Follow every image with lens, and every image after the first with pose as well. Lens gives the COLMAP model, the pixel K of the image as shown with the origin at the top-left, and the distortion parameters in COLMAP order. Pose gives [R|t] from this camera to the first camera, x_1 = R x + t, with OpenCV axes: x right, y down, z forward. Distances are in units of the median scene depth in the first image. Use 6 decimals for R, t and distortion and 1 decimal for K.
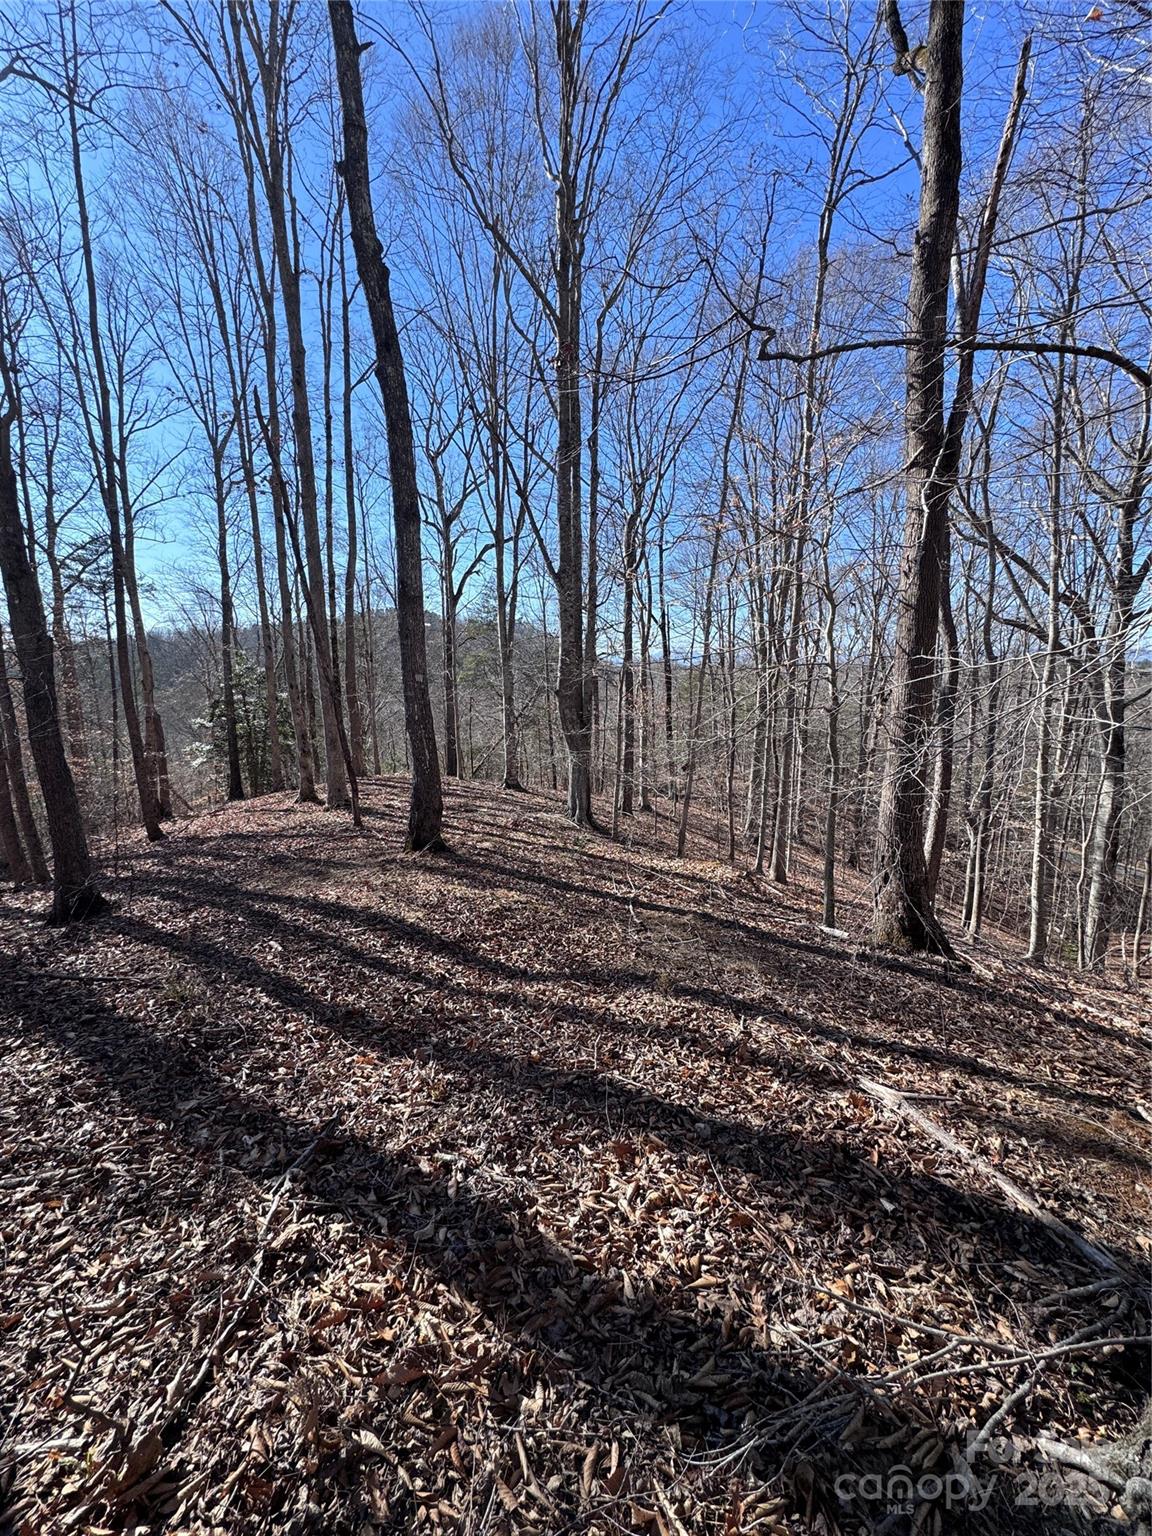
lens RADIAL K [[607.6, 0, 571.3], [0, 607.6, 765.8], [0, 0, 1]] dist [-0.003042, 0.000478]
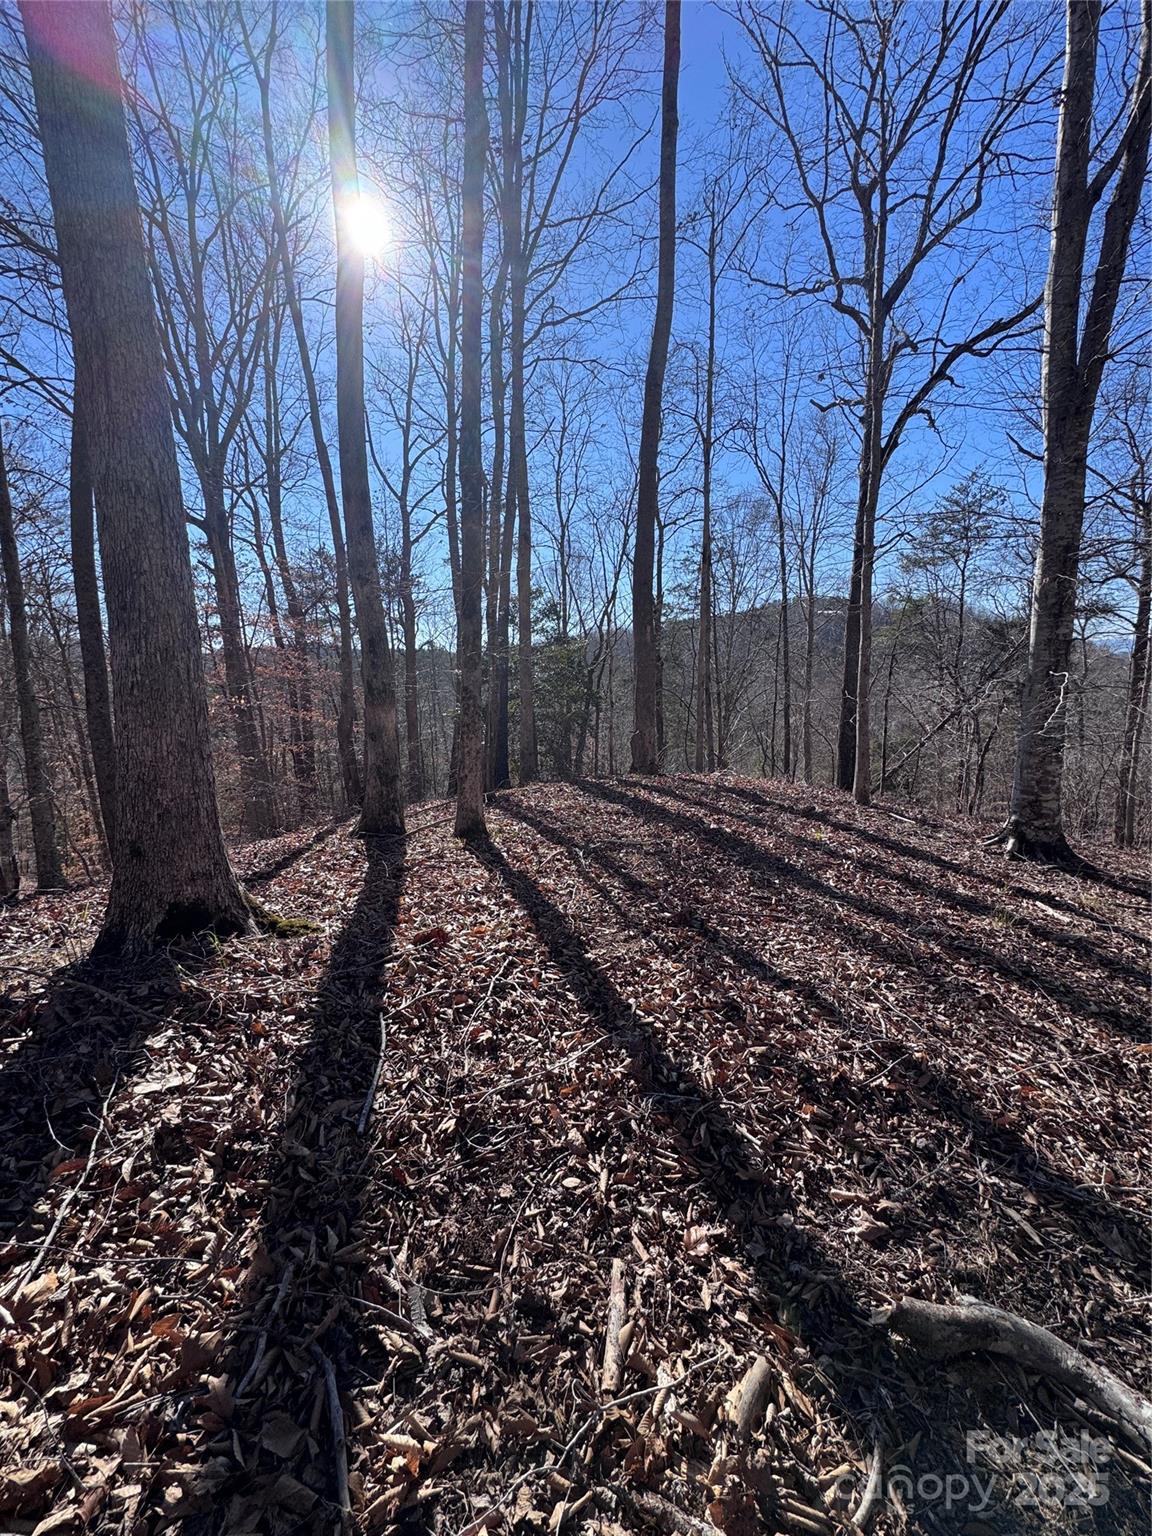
lens RADIAL K [[607.6, 0, 580.6], [0, 607.6, 771.2], [0, 0, 1]] dist [-0.003042, 0.000478]
pose [[0.812589, 0.084260, -0.576714, -0.478458], [-0.073403, 0.996411, 0.042154, -0.009572], [0.578196, 0.008079, 0.815858, 2.585641]]
